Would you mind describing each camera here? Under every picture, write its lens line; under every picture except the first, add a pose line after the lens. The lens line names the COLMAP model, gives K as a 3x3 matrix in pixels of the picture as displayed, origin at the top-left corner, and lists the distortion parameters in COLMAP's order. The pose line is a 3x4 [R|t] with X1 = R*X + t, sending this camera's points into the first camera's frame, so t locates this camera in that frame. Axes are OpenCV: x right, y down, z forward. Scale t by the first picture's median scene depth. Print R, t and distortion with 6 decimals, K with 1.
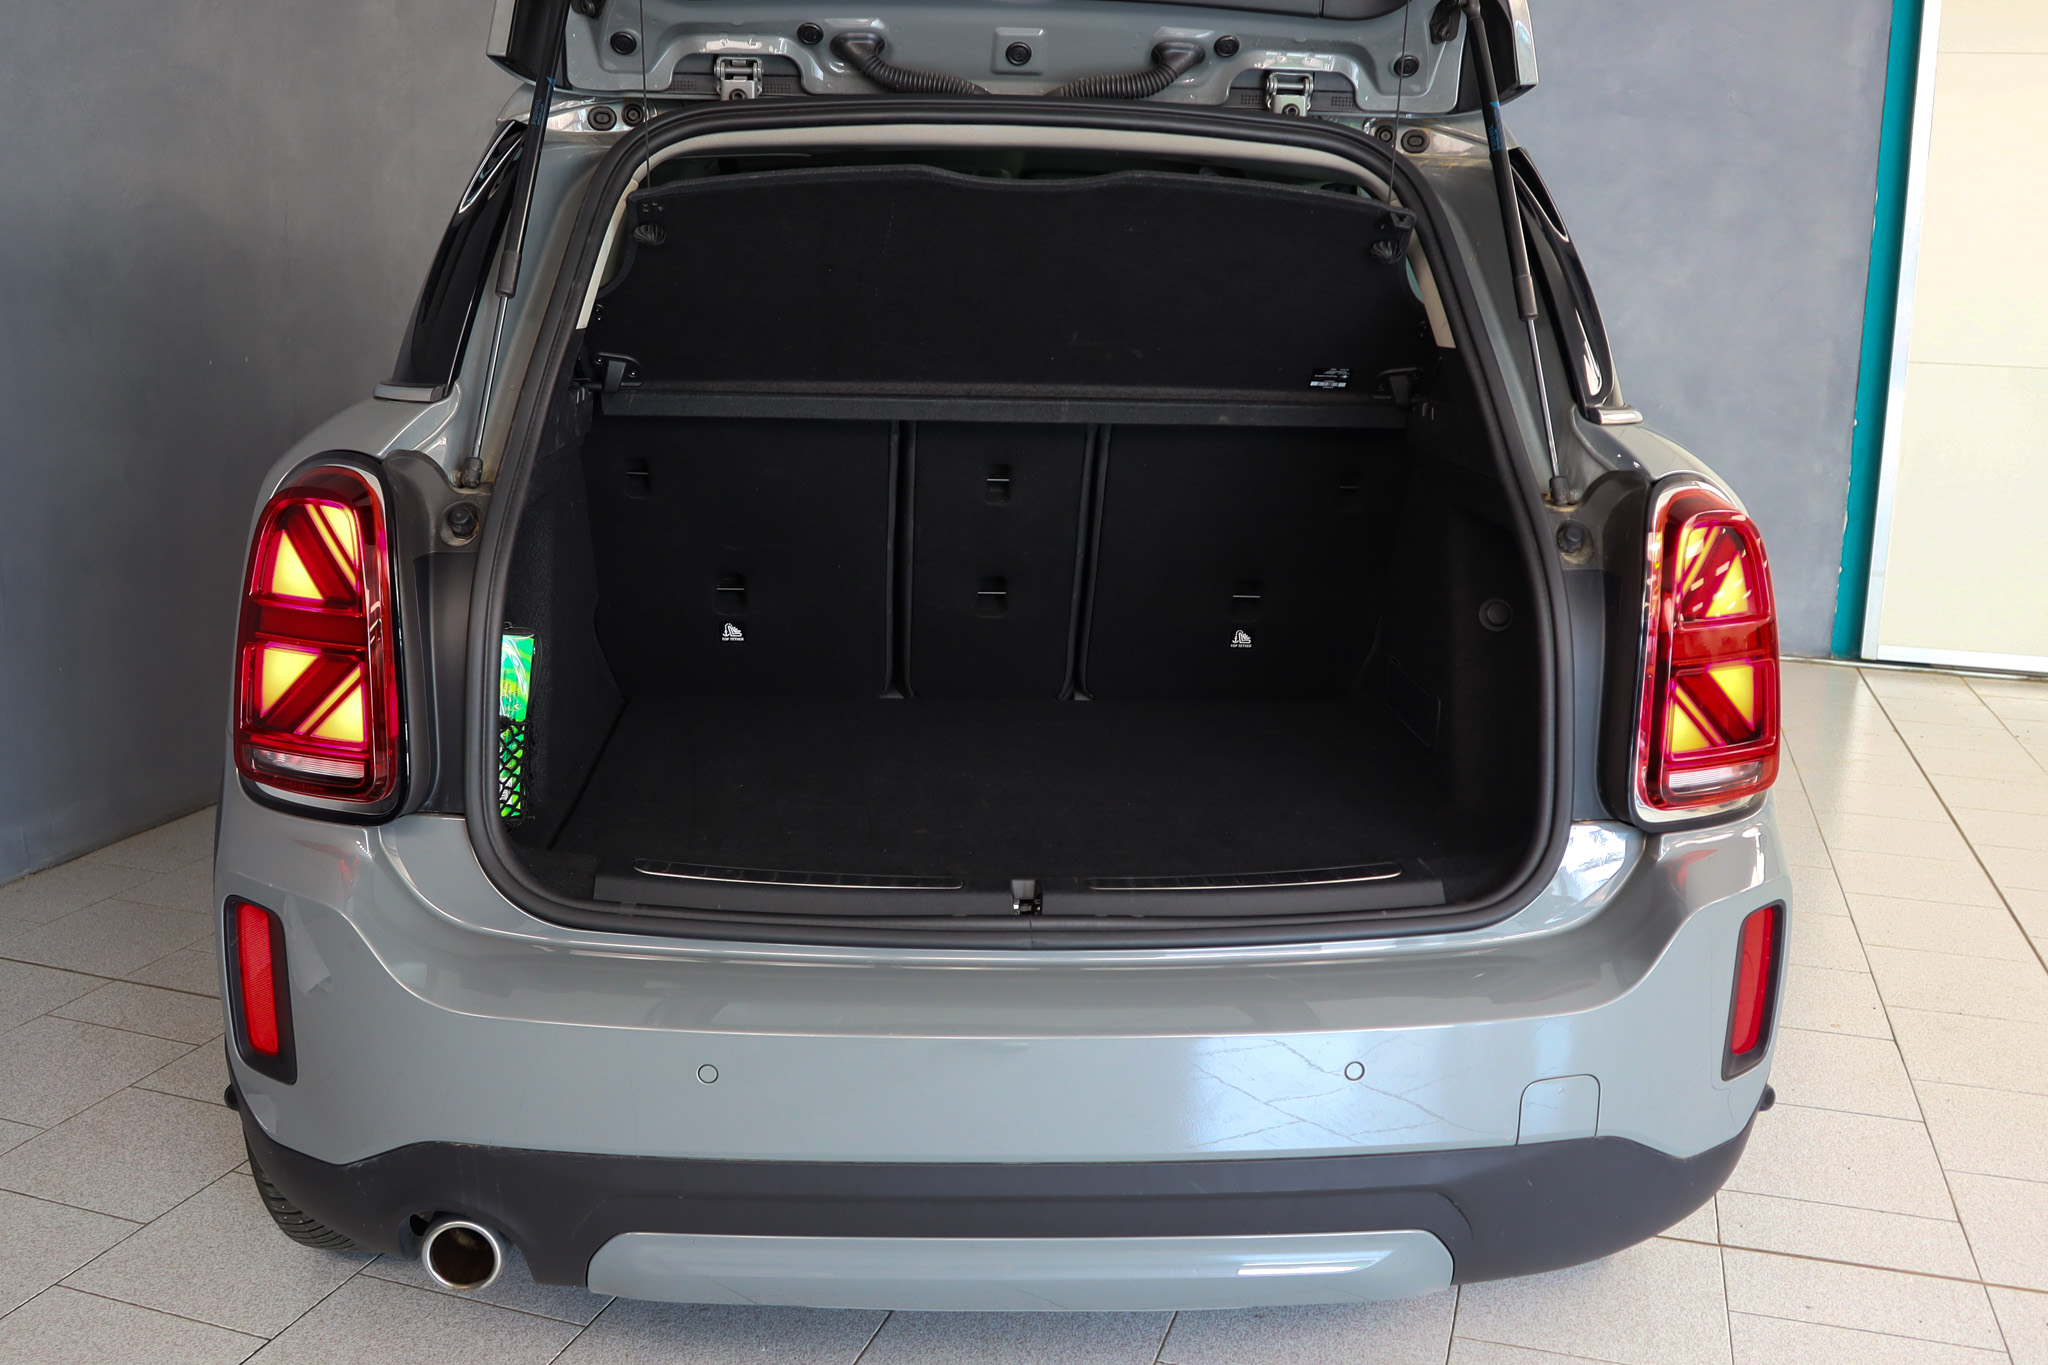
lens RADIAL K [[1778.8, 0, 963.4], [0, 1778.8, 620.5], [0, 0, 1]] dist [-0.017064, 0.000453]
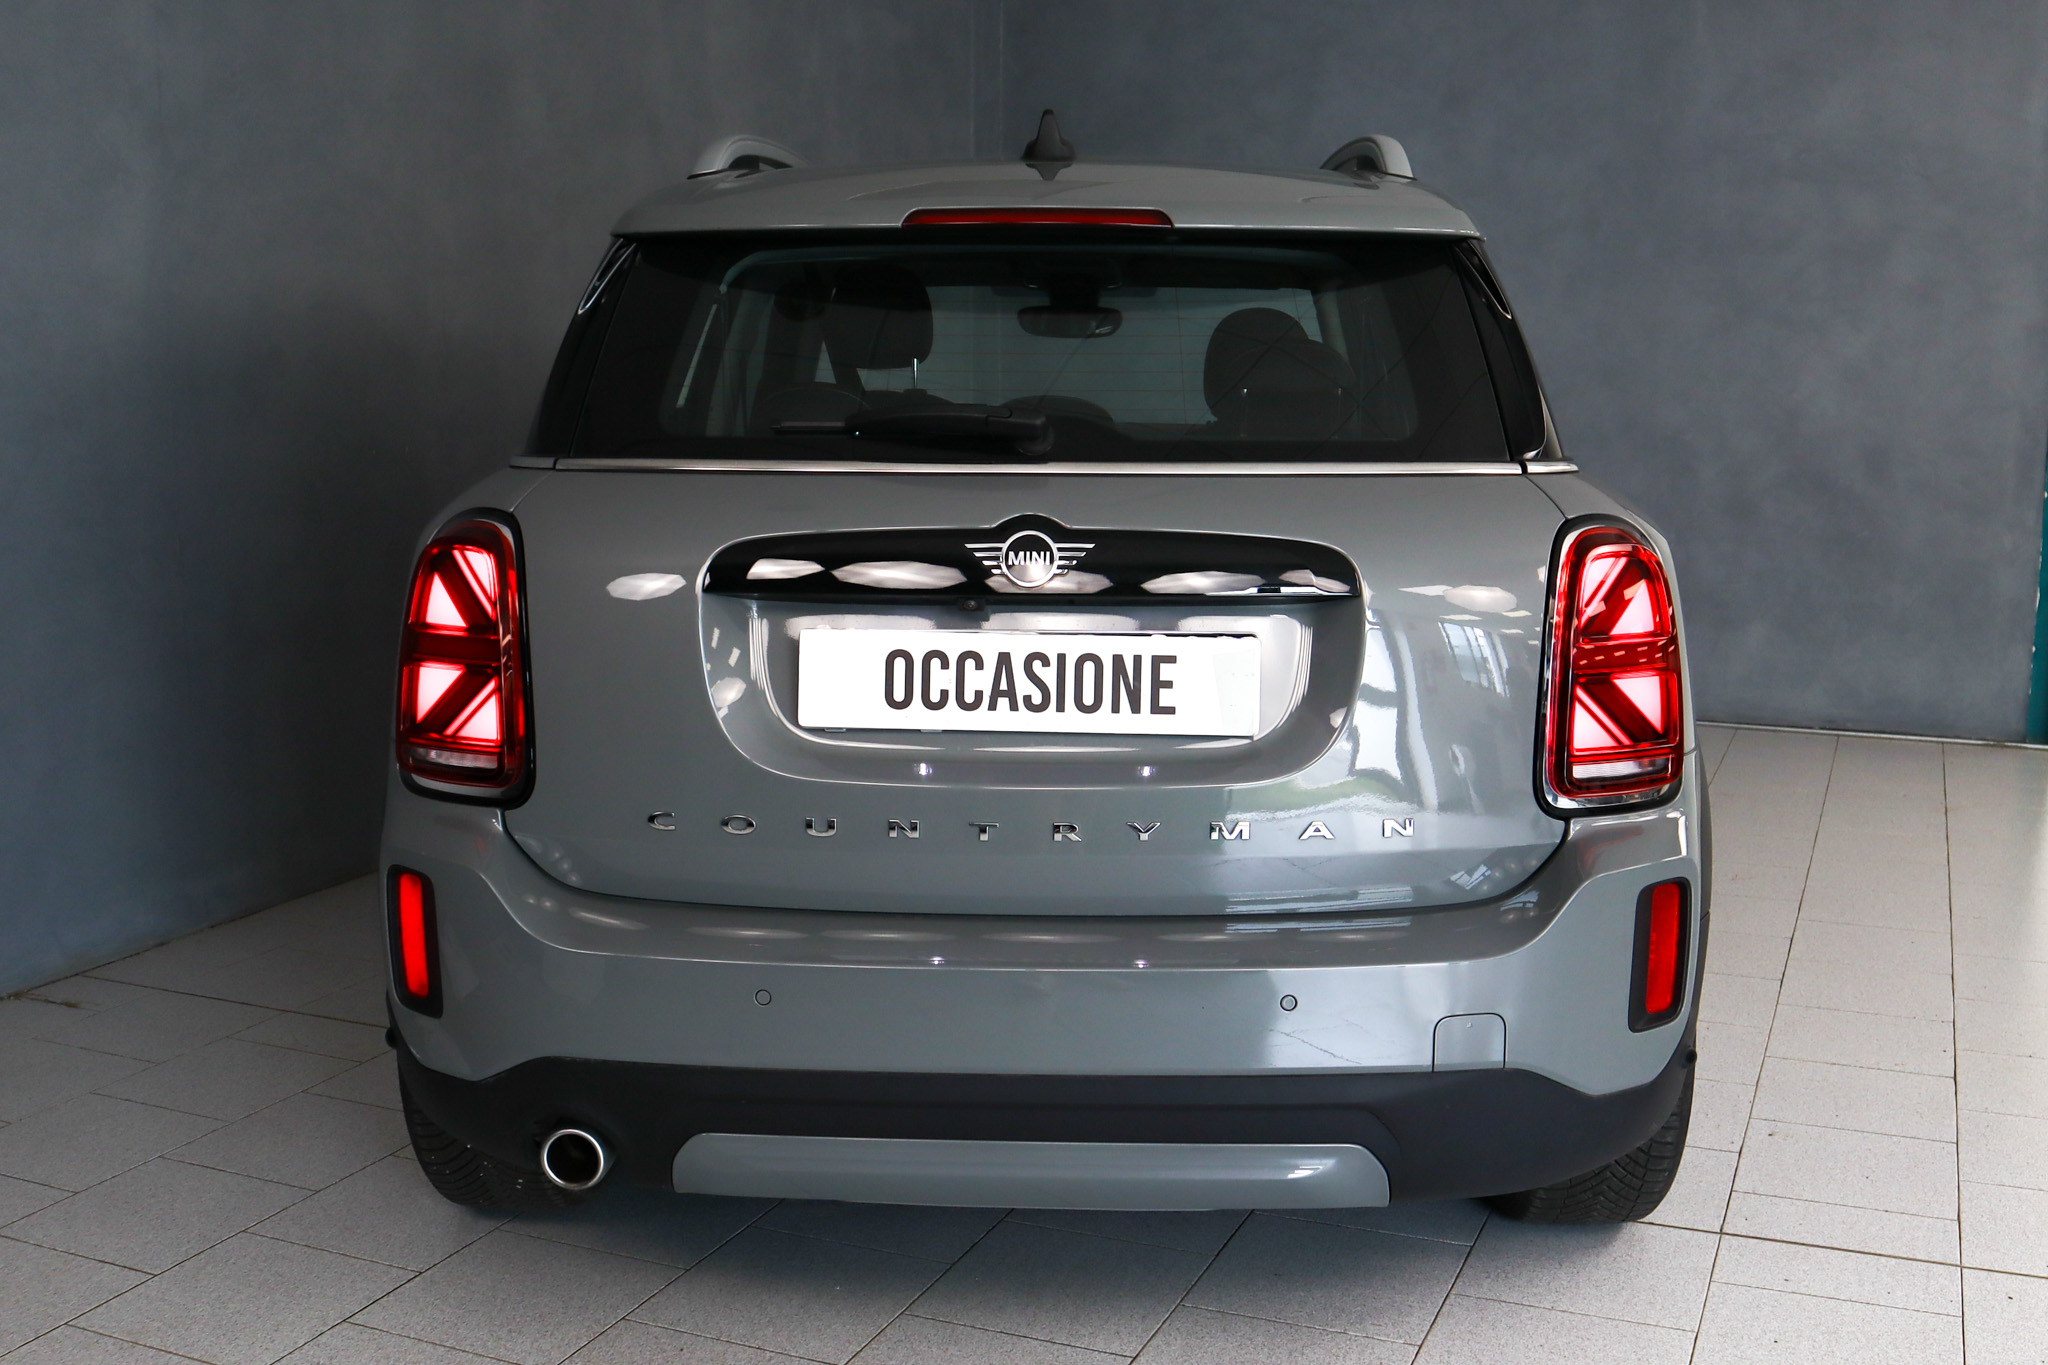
lens RADIAL K [[1980.0, 0, 1024.0], [0, 1980.0, 682.5], [0, 0, 1]] dist [-0.014796, -0.013636]
pose [[0.996727, -0.005613, -0.080646, 0.138993], [0.003176, 0.999536, -0.030310, 0.069696], [0.080779, 0.029955, 0.996282, -0.344658]]
